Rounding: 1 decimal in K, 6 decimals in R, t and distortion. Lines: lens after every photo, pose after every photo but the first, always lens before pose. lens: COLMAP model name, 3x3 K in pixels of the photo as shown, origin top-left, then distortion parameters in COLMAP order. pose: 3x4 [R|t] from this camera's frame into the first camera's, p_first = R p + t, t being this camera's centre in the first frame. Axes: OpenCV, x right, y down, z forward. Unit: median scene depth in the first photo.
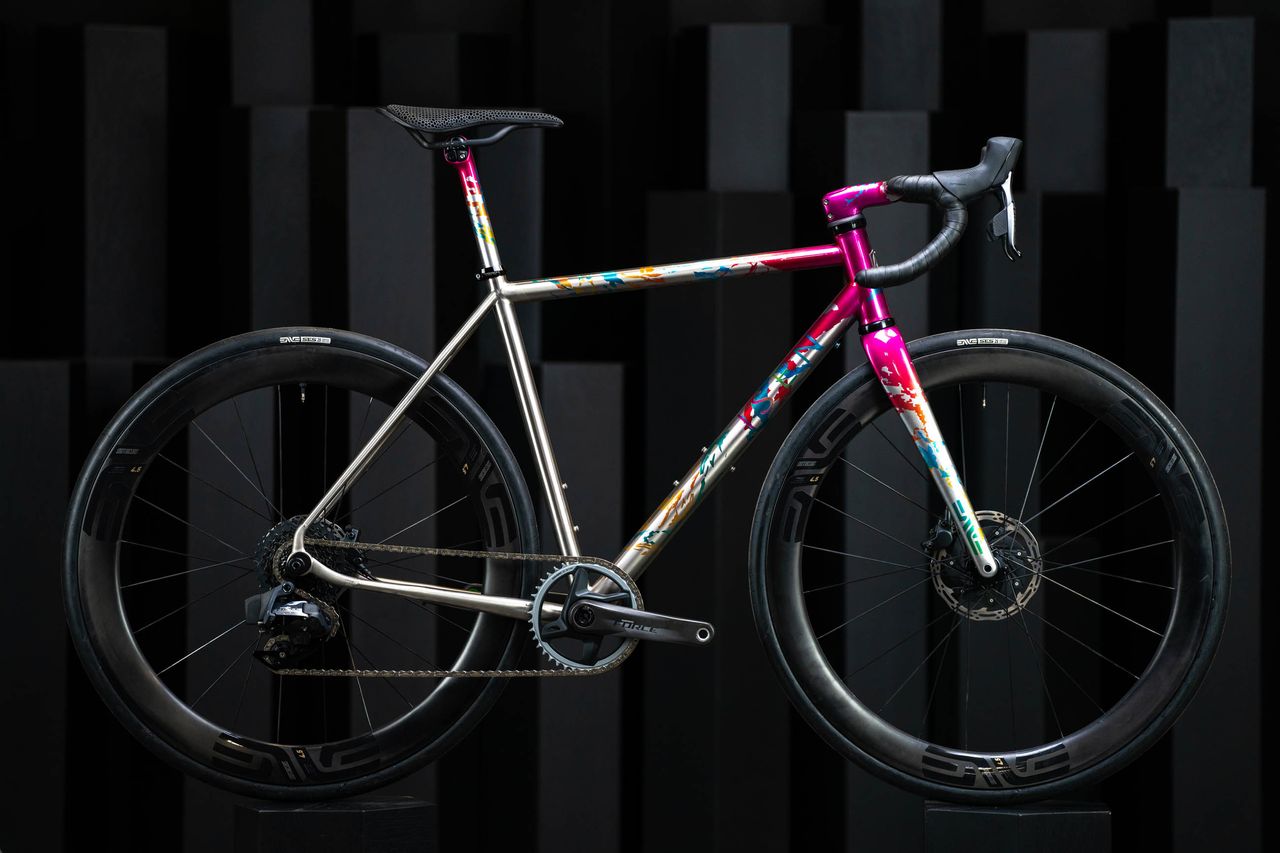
lens RADIAL K [[8968.3, 0, 628.1], [0, 8968.3, 434.2], [0, 0, 1]] dist [2.442296, 0.000000]
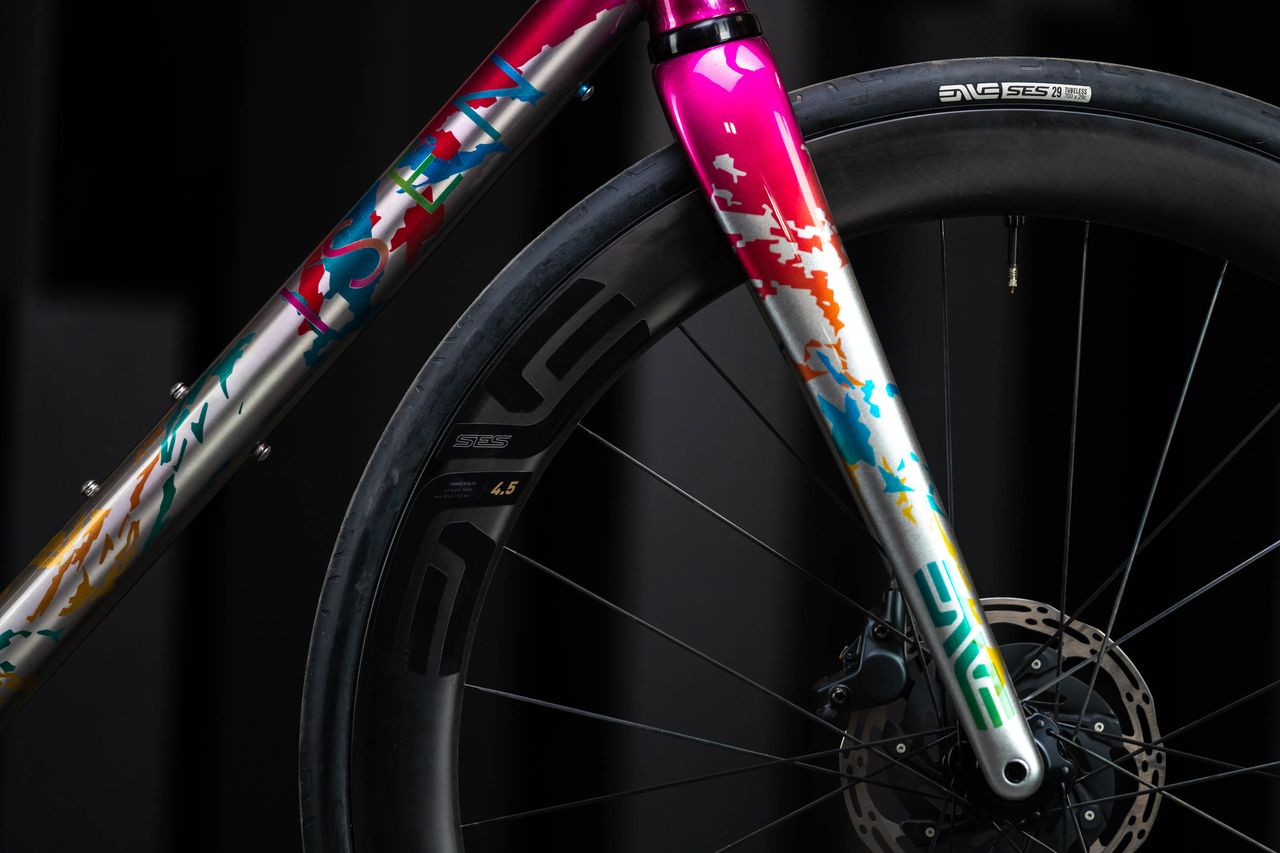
lens RADIAL K [[7043.7, 0, 640.7], [0, 7043.7, 422.5], [0, 0, 1]] dist [0.472218, 0.000000]
pose [[0.999128, 0.029779, 0.029279, 0.018063], [-0.029163, 0.999349, -0.021235, 0.007993], [-0.029892, 0.020363, 0.999346, 0.737499]]
